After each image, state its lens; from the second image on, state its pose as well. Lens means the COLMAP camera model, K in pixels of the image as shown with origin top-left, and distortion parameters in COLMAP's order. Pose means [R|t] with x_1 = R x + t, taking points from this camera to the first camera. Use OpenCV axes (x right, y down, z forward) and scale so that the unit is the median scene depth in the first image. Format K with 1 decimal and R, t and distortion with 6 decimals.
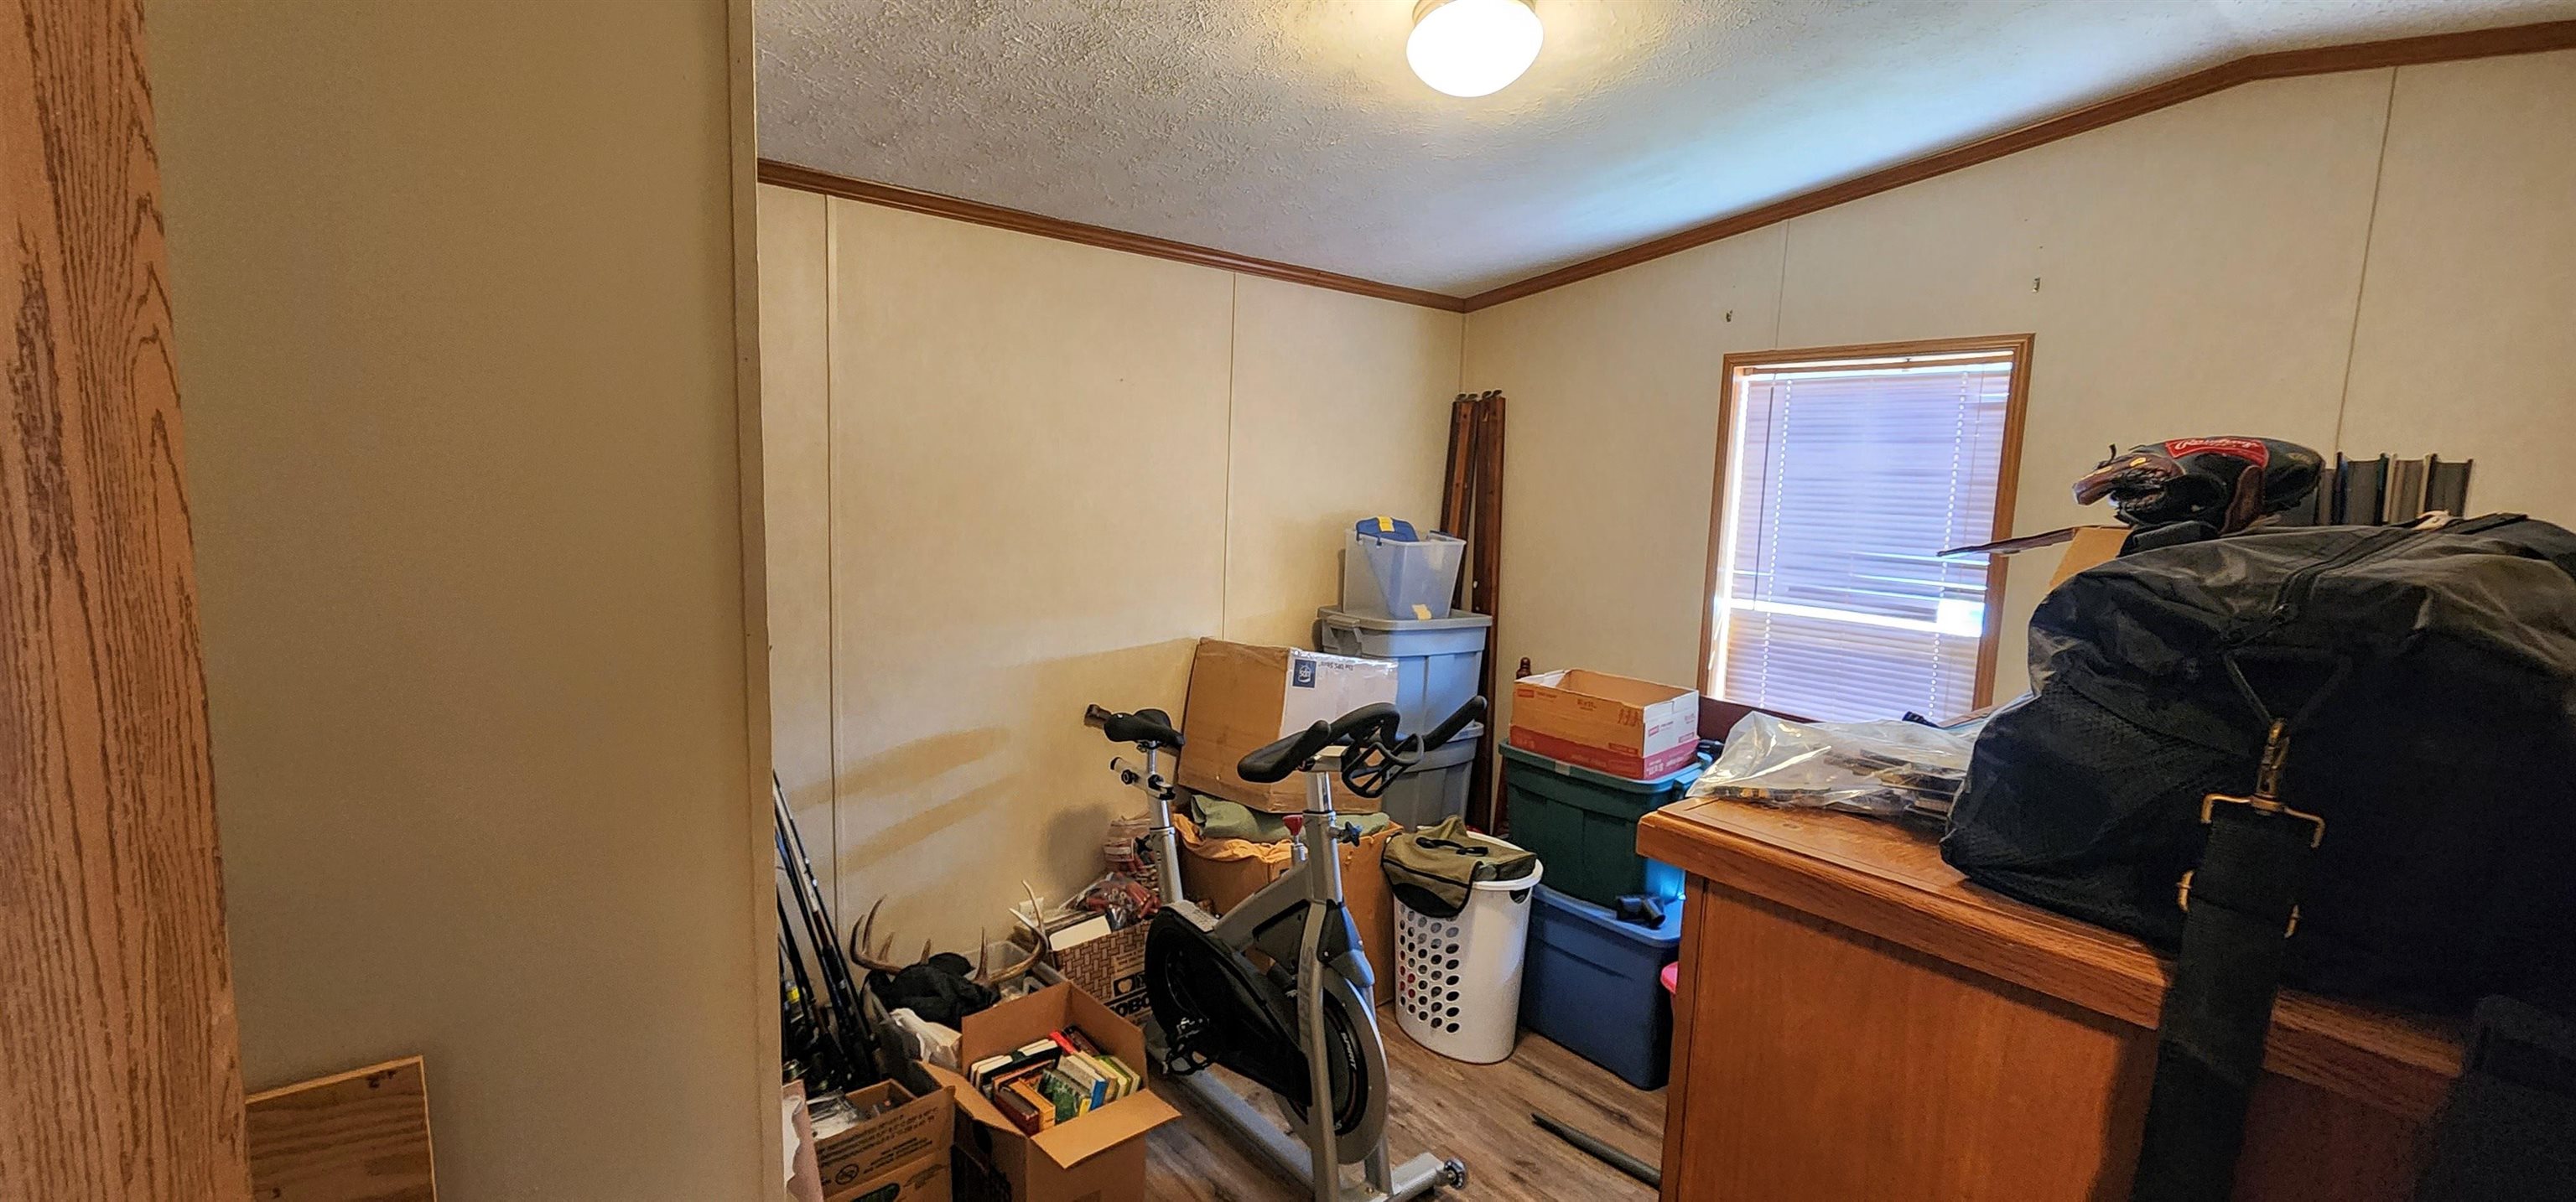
lens RADIAL K [[1064.1, 0, 1282.7], [0, 1064.1, 599.1], [0, 0, 1]] dist [-0.005218, 0.001171]
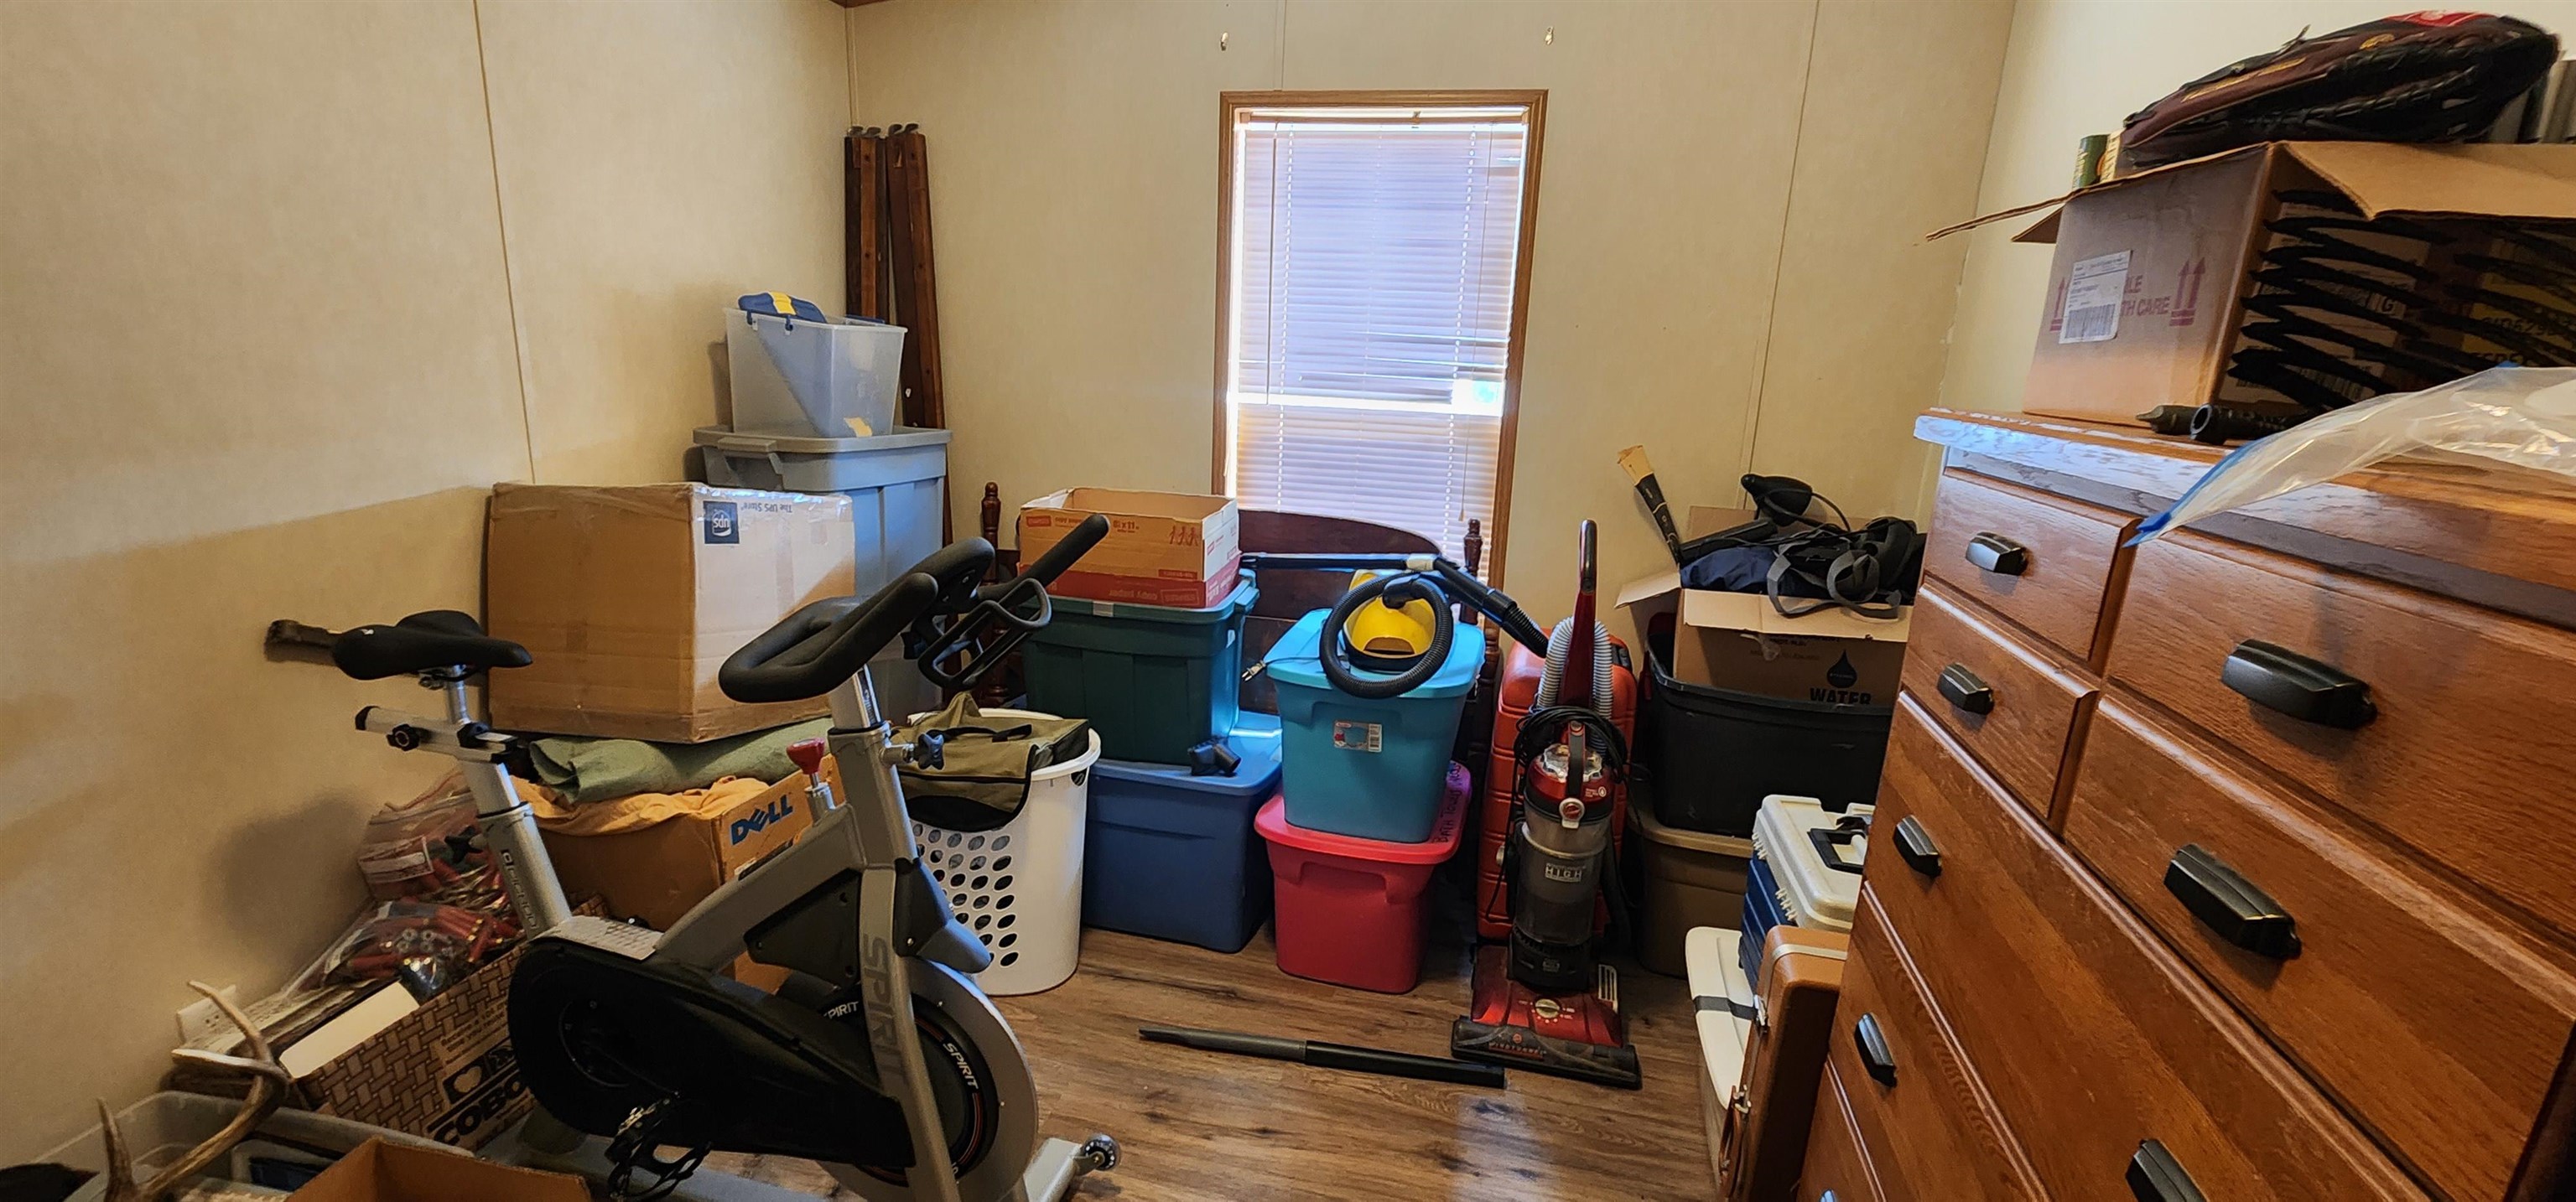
lens RADIAL K [[1064.1, 0, 1302.1], [0, 1064.1, 610.3], [0, 0, 1]] dist [-0.005218, 0.001171]
pose [[0.792832, -0.145833, 0.591735, -0.091282], [0.051684, 0.983539, 0.173145, 0.029874], [-0.607245, -0.106691, 0.787318, 0.283967]]
